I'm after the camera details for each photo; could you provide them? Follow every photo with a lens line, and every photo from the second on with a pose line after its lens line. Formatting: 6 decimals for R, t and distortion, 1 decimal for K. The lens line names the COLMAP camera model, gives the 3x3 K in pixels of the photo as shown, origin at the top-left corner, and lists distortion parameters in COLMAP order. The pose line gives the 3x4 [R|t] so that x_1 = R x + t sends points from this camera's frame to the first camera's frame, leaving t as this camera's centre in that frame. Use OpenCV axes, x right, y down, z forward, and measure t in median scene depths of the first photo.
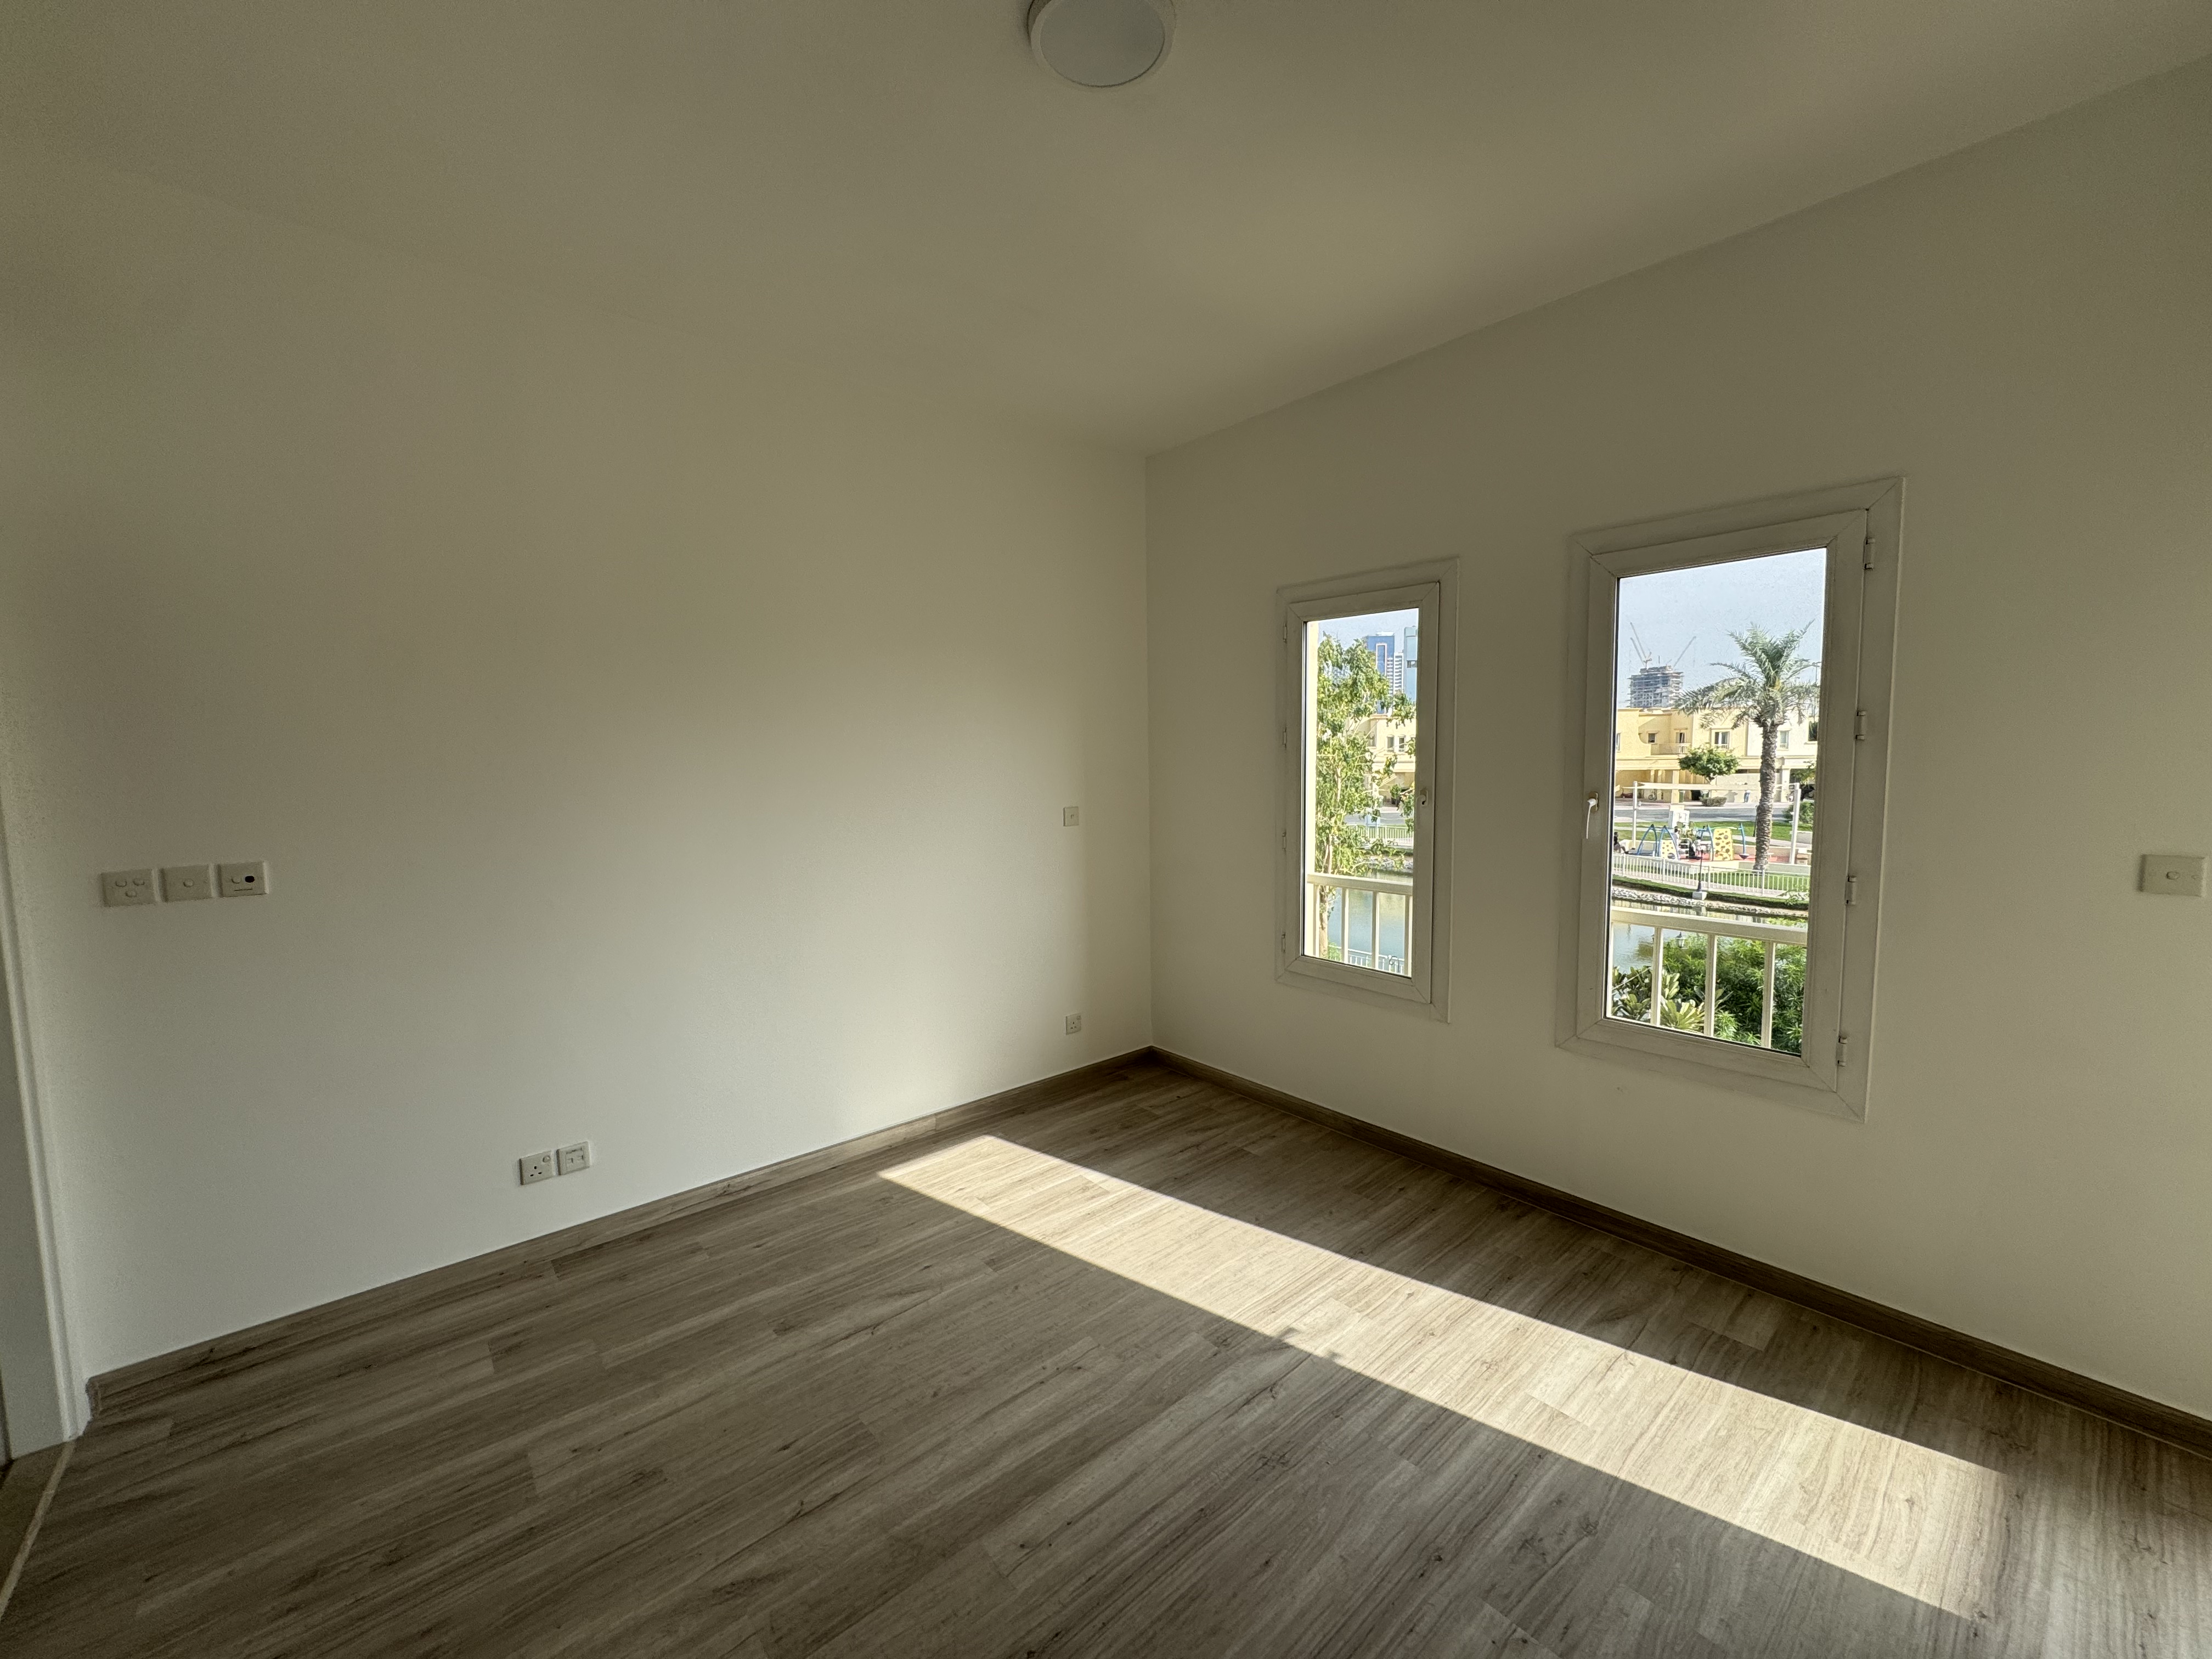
lens RADIAL K [[878.4, 0, 1099.7], [0, 878.4, 819.8], [0, 0, 1]] dist [-0.000851, -0.000124]
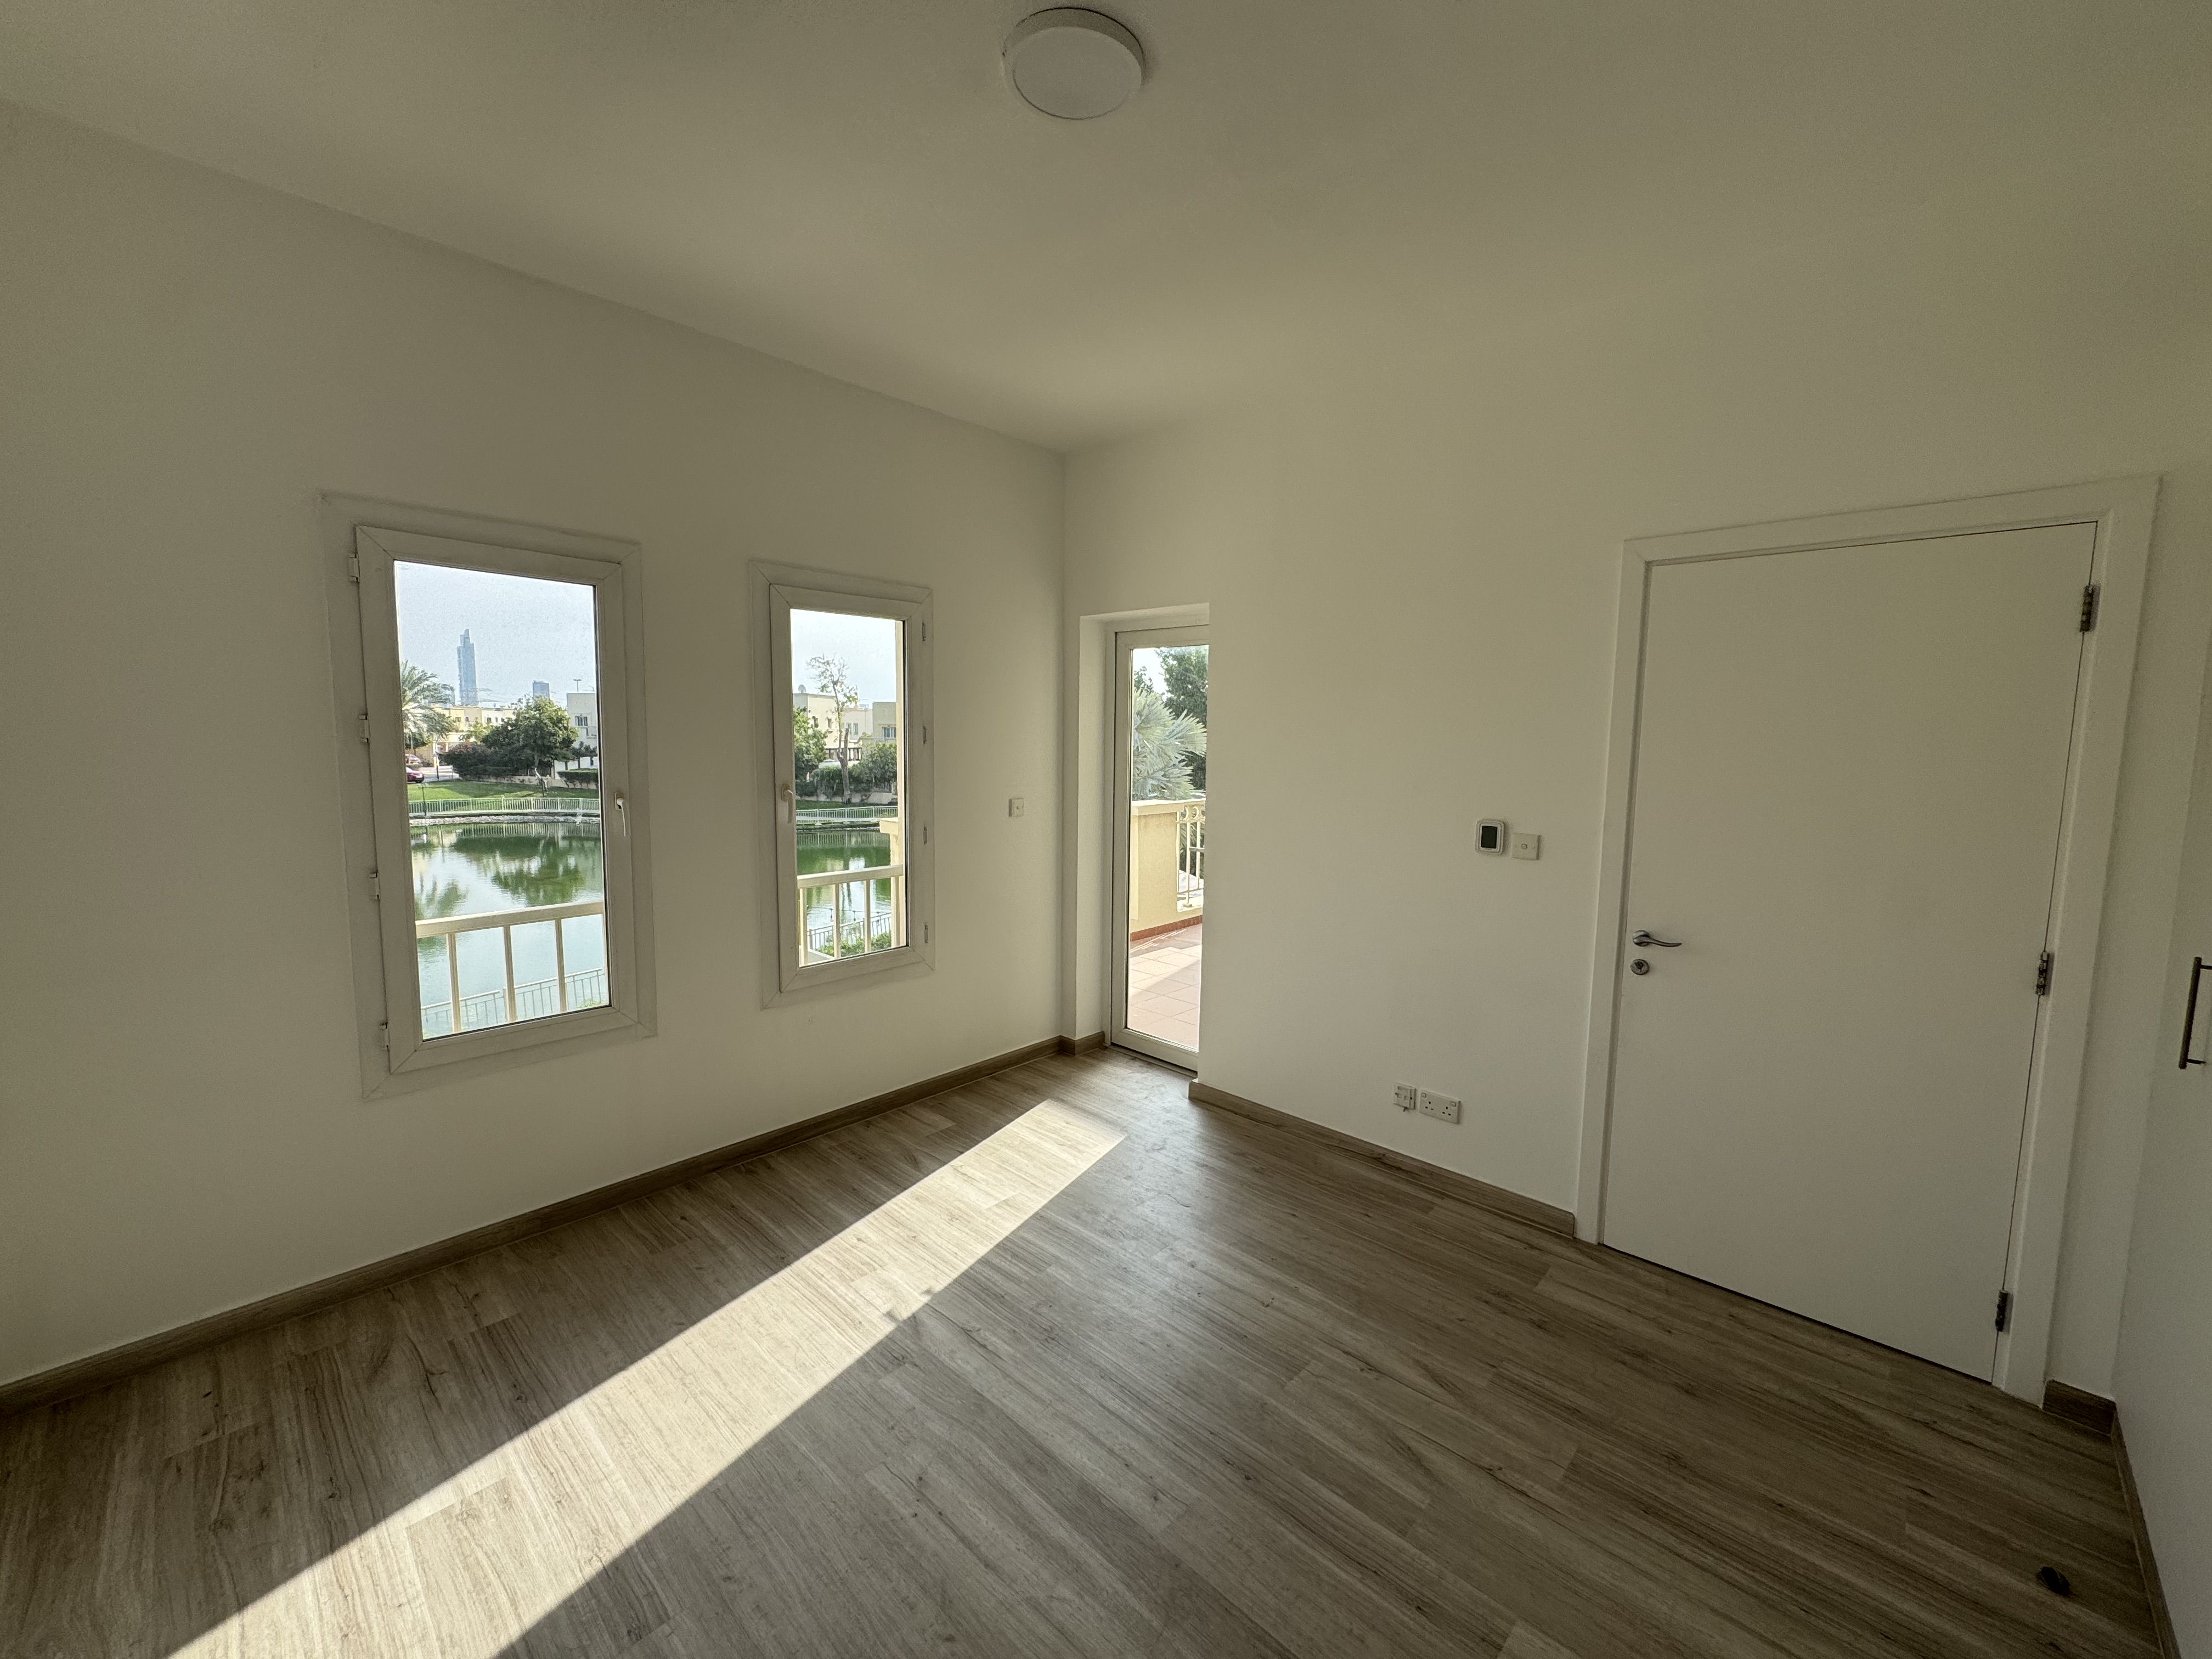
lens RADIAL K [[878.4, 0, 1111.8], [0, 878.4, 817.3], [0, 0, 1]] dist [-0.000851, -0.000124]
pose [[-0.111242, -0.079264, 0.990627, -0.667541], [0.069064, 0.993788, 0.087273, -0.059639], [-0.991391, 0.078125, -0.105077, 0.682233]]
